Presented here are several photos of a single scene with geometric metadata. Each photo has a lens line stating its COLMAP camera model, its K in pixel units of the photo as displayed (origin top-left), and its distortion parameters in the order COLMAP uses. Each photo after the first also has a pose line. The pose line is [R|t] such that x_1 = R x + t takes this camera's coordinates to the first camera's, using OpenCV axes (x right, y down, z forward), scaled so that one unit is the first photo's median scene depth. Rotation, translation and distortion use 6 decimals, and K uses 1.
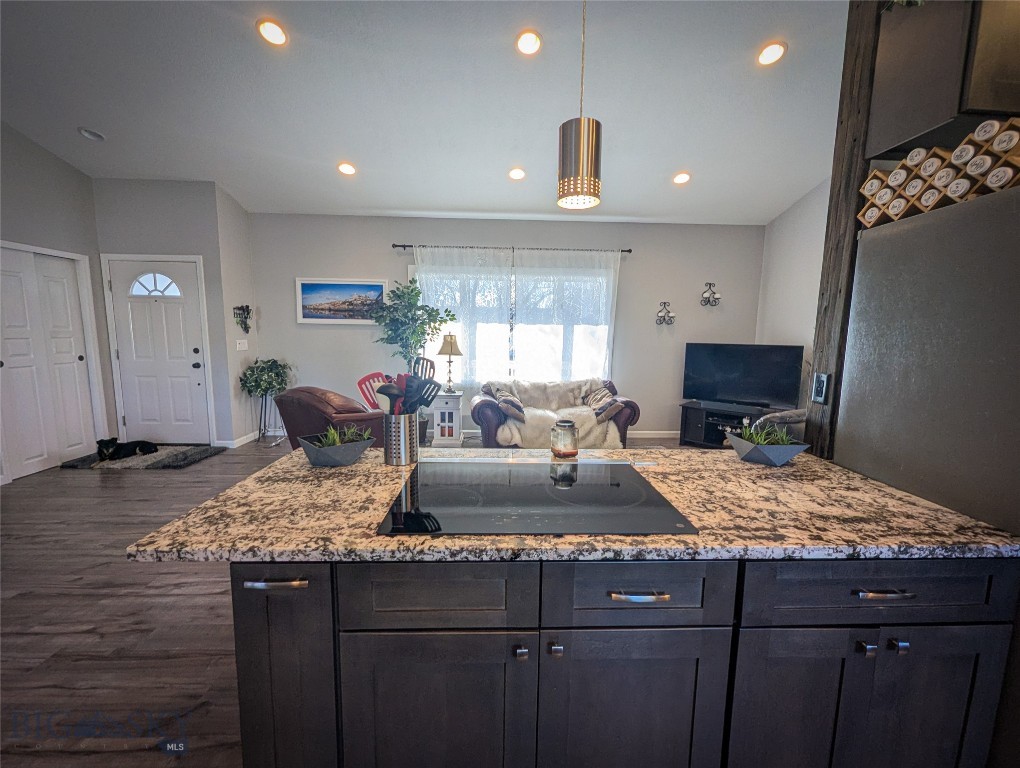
lens RADIAL K [[421.8, 0, 511.4], [0, 421.8, 387.8], [0, 0, 1]] dist [-0.000273, -0.000801]
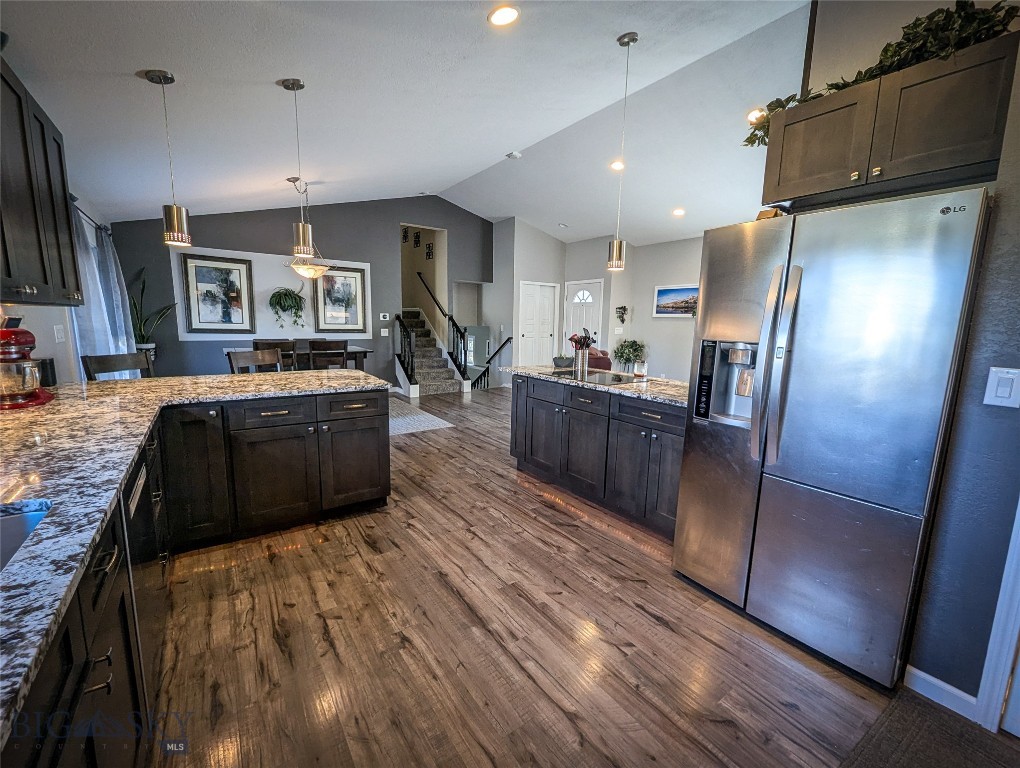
lens RADIAL K [[421.8, 0, 511.4], [0, 421.8, 387.8], [0, 0, 1]] dist [-0.000273, -0.000801]
pose [[0.550495, 0.129386, -0.824751, 0.497257], [-0.120349, 0.989897, 0.074965, 0.043637], [0.826118, 0.057990, 0.560505, -0.236958]]
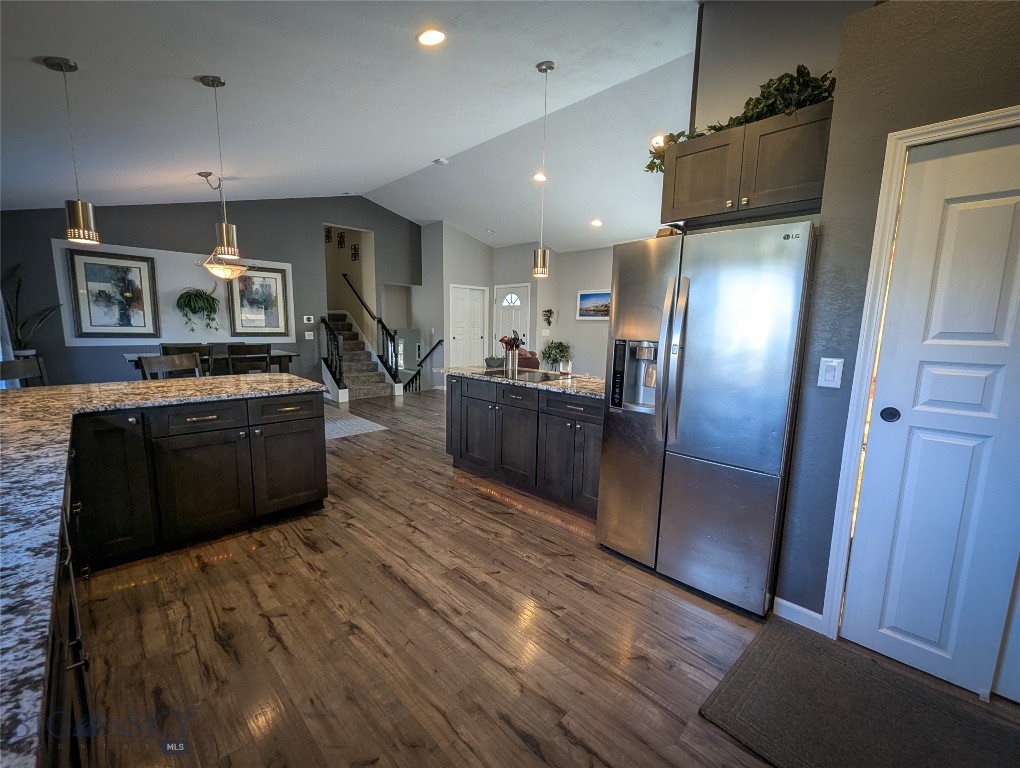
lens RADIAL K [[421.8, 0, 511.4], [0, 421.8, 387.8], [0, 0, 1]] dist [-0.000273, -0.000801]
pose [[0.680205, 0.107857, -0.725043, 0.524087], [-0.103659, 0.993329, 0.050518, 0.047877], [0.725655, 0.040794, 0.686848, -0.262313]]
